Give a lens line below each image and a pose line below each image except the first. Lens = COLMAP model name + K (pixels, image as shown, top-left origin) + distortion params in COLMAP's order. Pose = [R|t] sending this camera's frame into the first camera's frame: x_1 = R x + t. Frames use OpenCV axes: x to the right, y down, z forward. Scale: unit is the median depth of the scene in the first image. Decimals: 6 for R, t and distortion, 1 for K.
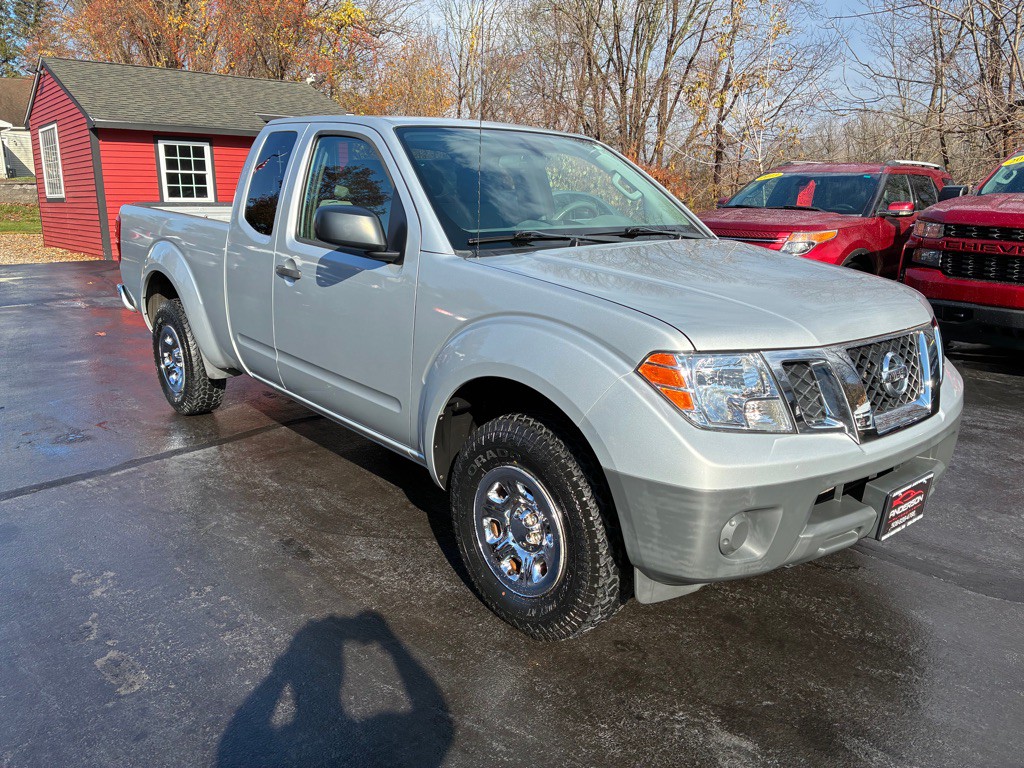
lens RADIAL K [[775.2, 0, 506.7], [0, 775.2, 384.5], [0, 0, 1]] dist [0.072941, -0.099777]
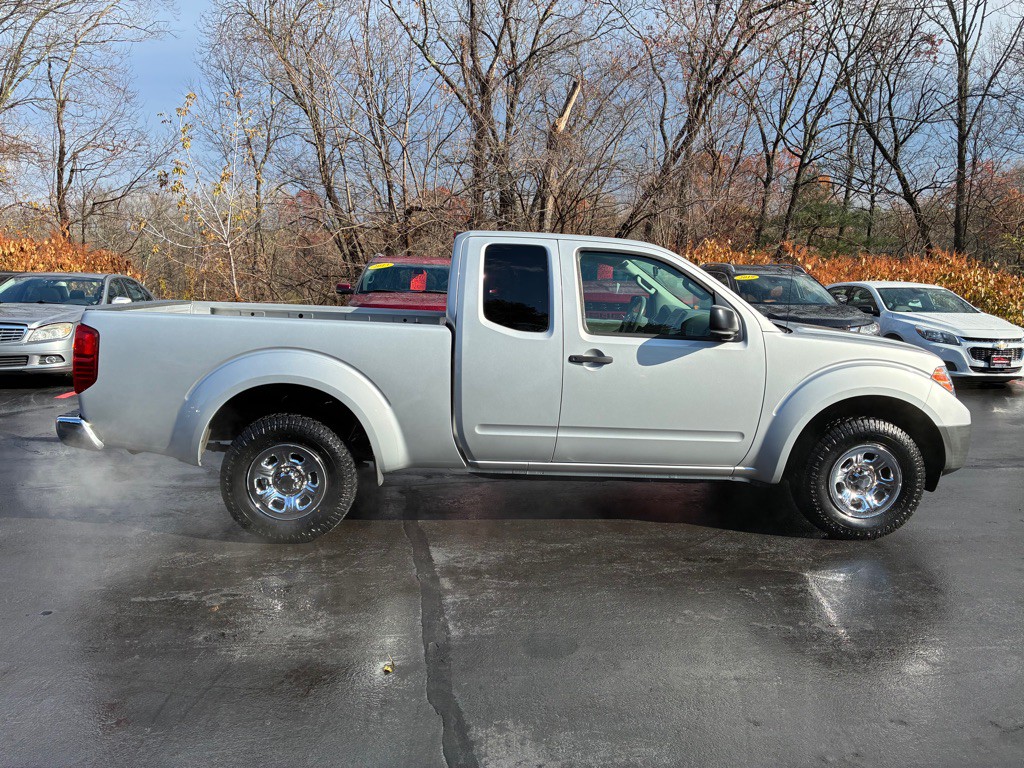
lens RADIAL K [[775.2, 0, 506.7], [0, 775.2, 384.5], [0, 0, 1]] dist [0.072941, -0.099777]
pose [[0.609946, -0.113314, 0.784300, -0.768968], [0.184518, 0.982828, -0.001502, -0.076990], [-0.770661, 0.145634, 0.620380, 0.213329]]
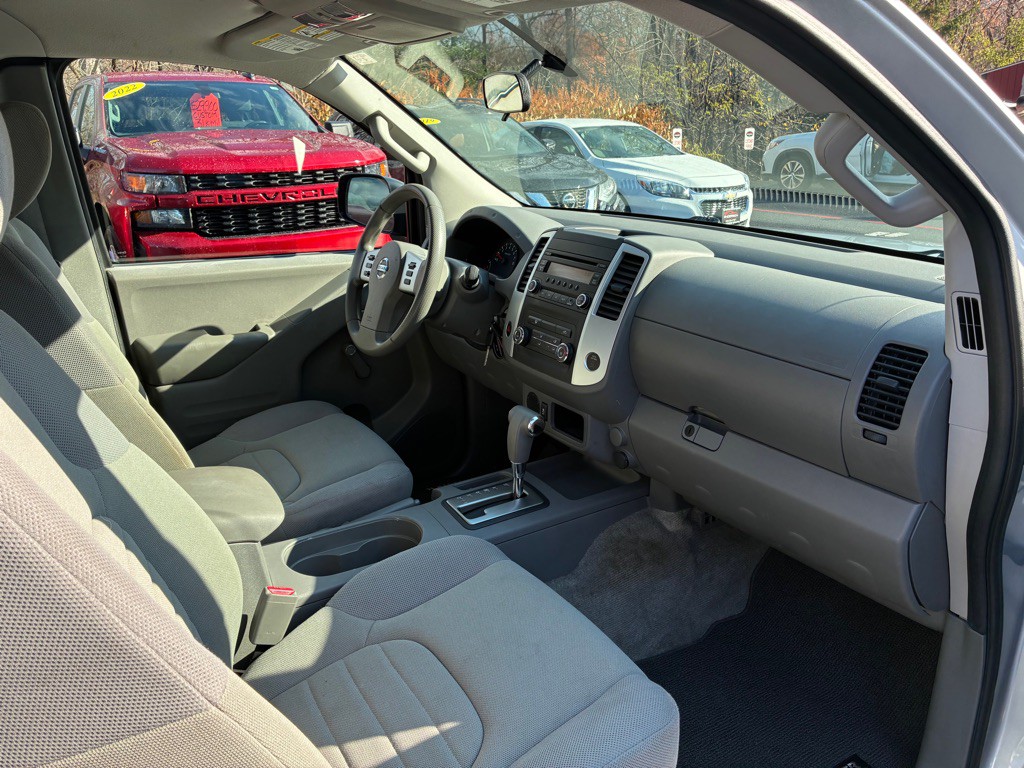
lens RADIAL K [[775.2, 0, 506.7], [0, 775.2, 384.5], [0, 0, 1]] dist [0.072941, -0.099777]
pose [[0.160176, -0.333046, 0.929206, -0.208569], [0.256890, 0.922987, 0.286535, -0.157694], [-0.953075, 0.192808, 0.233396, 0.565873]]
